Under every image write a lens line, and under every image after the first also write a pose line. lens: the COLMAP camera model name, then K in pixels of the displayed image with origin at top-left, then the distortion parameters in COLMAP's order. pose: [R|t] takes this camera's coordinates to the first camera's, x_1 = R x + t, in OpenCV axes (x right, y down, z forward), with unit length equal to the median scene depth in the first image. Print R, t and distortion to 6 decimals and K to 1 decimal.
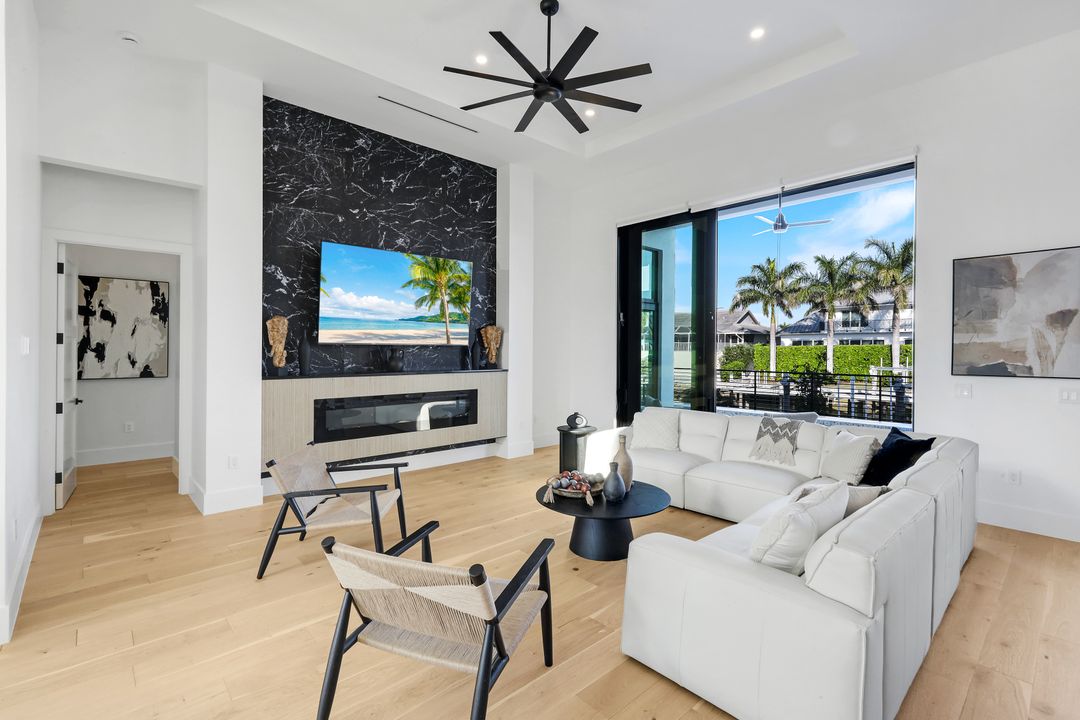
lens RADIAL K [[490.1, 0, 542.7], [0, 490.1, 353.7], [0, 0, 1]] dist [0.014253, 0.001470]
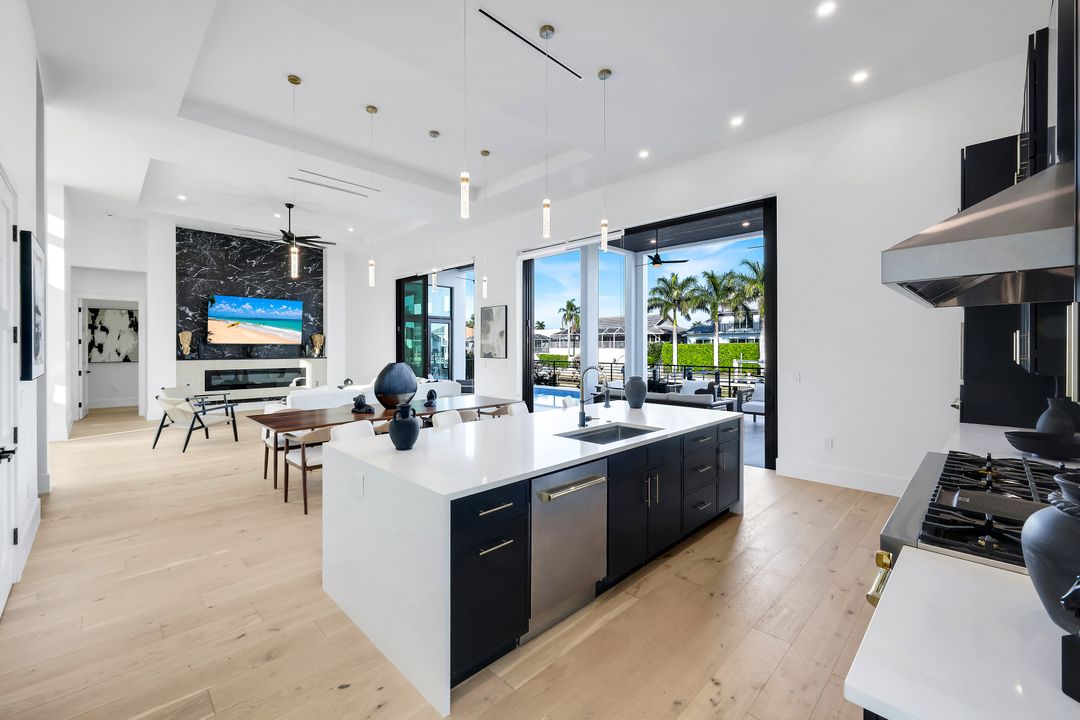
lens RADIAL K [[438.5, 0, 535.0], [0, 438.5, 354.1], [0, 0, 1]] dist [0.012837, -0.000373]
pose [[0.999347, -0.001639, 0.036102, 0.718280], [0.001356, 0.999968, 0.007862, 0.008855], [-0.036114, -0.007807, 0.999317, -0.767183]]
